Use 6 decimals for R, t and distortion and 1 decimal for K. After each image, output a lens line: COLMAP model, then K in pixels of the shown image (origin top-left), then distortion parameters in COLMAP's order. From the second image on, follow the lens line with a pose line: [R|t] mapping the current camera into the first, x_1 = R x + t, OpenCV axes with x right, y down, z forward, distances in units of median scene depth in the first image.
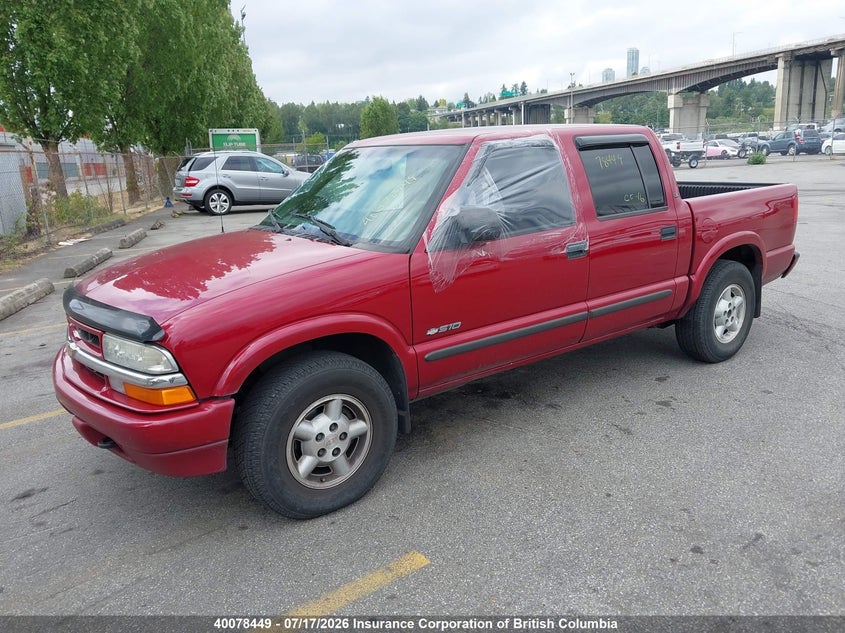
lens RADIAL K [[674.8, 0, 418.4], [0, 674.8, 320.6], [0, 0, 1]] dist [0.046357, -0.074724]
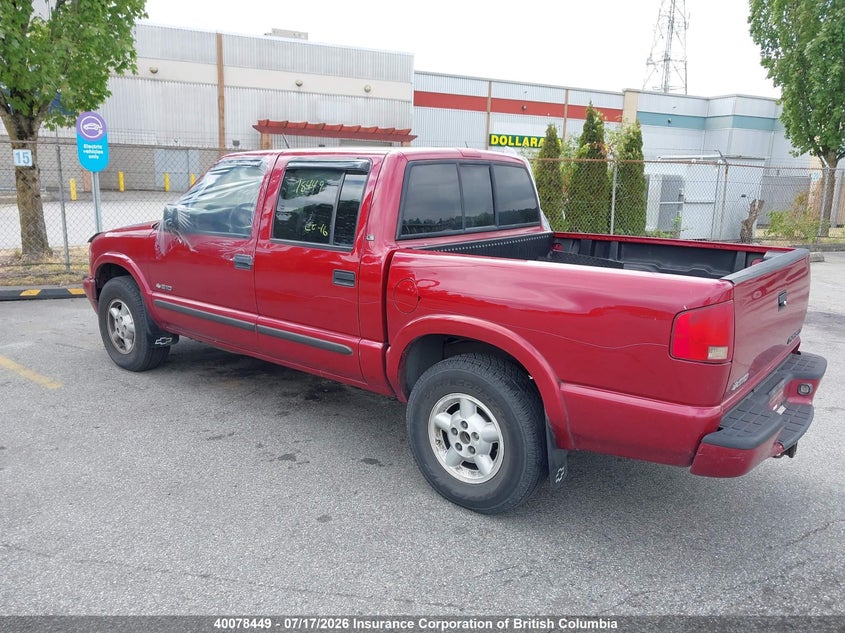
lens RADIAL K [[674.8, 0, 418.4], [0, 674.8, 320.6], [0, 0, 1]] dist [0.046357, -0.074724]
pose [[0.231541, 0.254947, -0.938824, 1.198588], [-0.271461, 0.943648, 0.189307, -0.264479], [0.934183, 0.211022, 0.287701, 0.870911]]
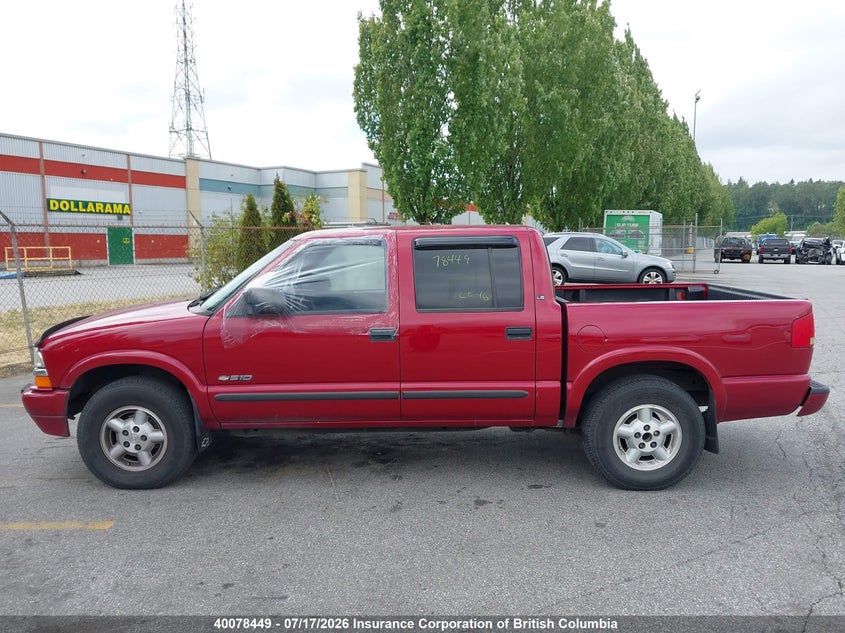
lens RADIAL K [[674.8, 0, 418.4], [0, 674.8, 320.6], [0, 0, 1]] dist [0.046357, -0.074724]
pose [[0.787759, 0.109079, -0.606249, 0.864723], [-0.174740, 0.983338, -0.050131, -0.073776], [0.590679, 0.145427, 0.793693, 0.123613]]
